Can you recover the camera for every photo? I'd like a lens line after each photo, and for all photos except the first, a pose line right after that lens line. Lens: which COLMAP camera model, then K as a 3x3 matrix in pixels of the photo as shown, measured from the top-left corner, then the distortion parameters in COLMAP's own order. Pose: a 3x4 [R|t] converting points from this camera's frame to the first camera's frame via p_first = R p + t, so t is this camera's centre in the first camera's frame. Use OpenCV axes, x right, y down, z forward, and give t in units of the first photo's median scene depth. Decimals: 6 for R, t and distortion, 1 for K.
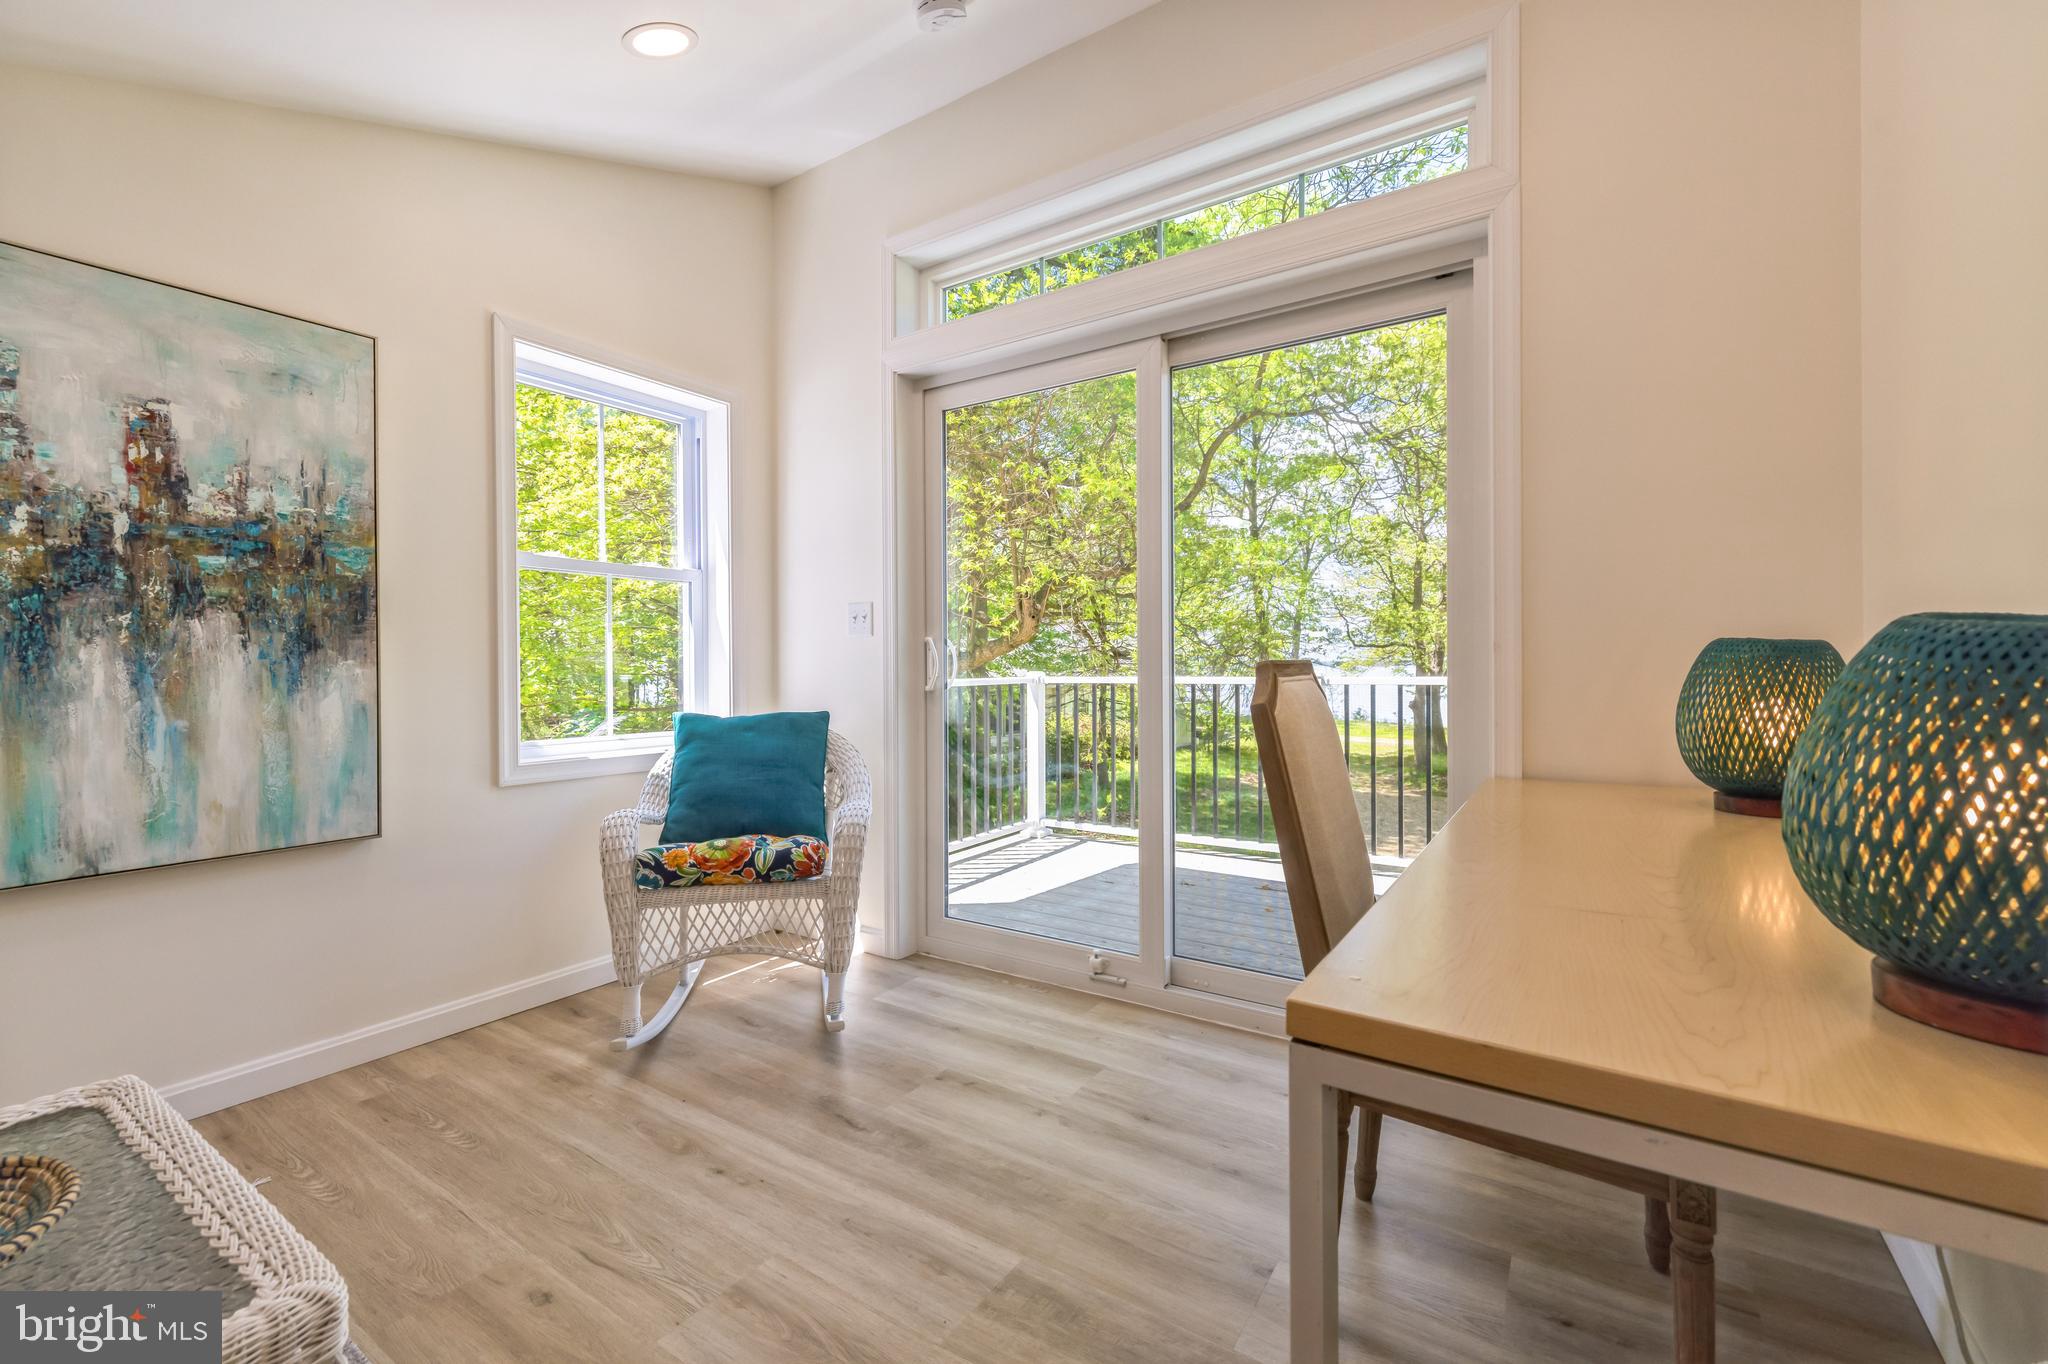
lens RADIAL K [[856.9, 0, 1025.1], [0, 856.9, 675.6], [0, 0, 1]] dist [-0.001041, 0.000026]
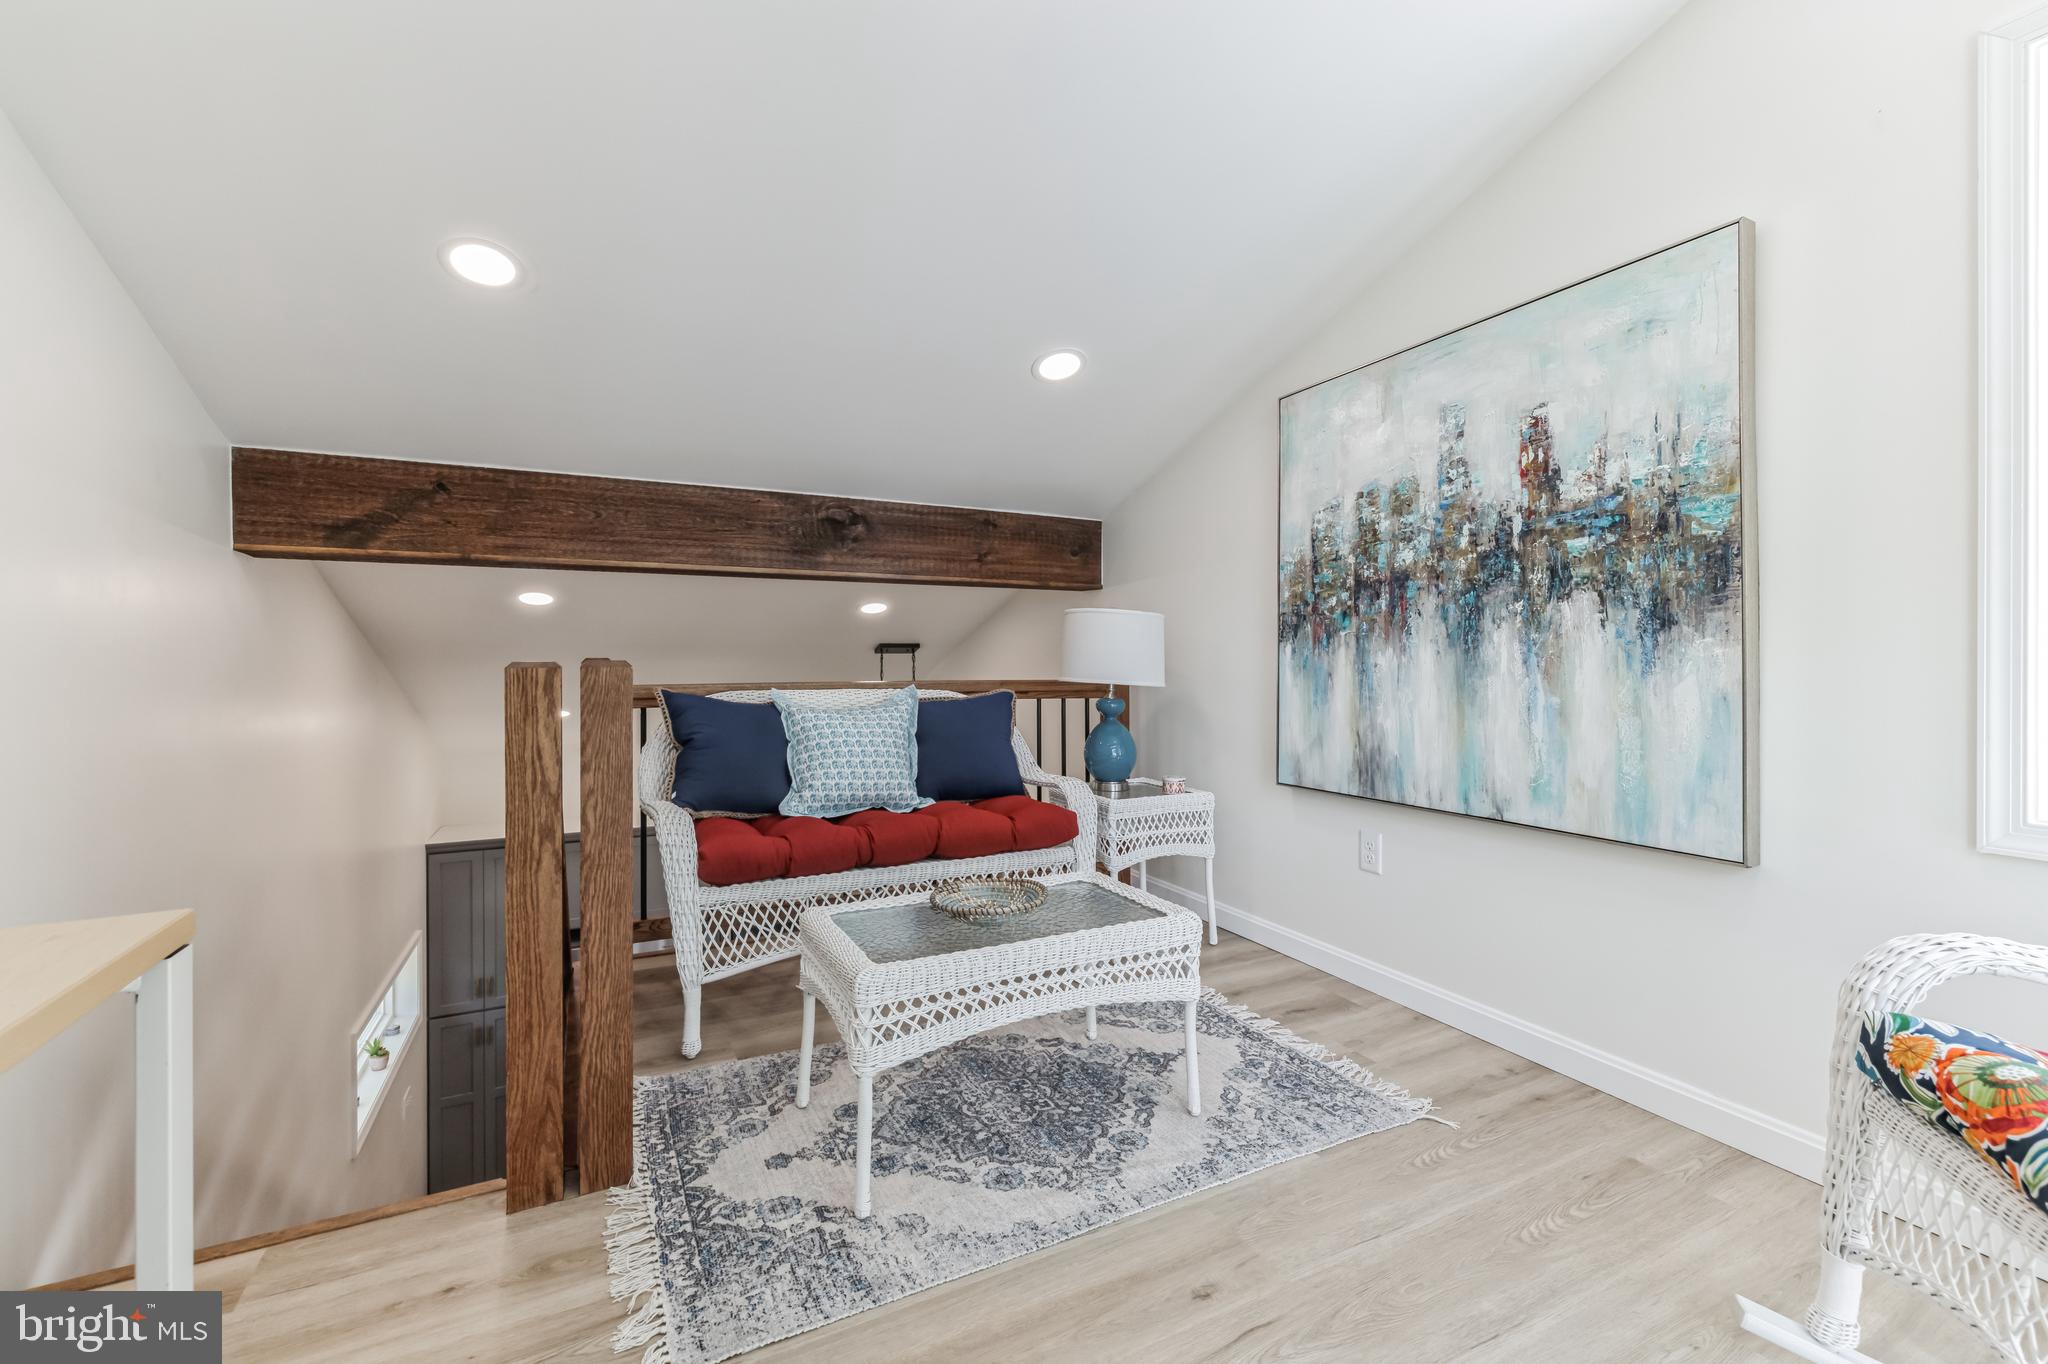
lens RADIAL K [[856.4, 0, 1018.6], [0, 856.4, 667.0], [0, 0, 1]] dist [0.000675, 0.000338]
pose [[-0.496111, 0.011971, -0.868177, 0.274288], [-0.008930, 0.999782, 0.018889, 0.000260], [0.868213, 0.017124, -0.495896, 0.941513]]
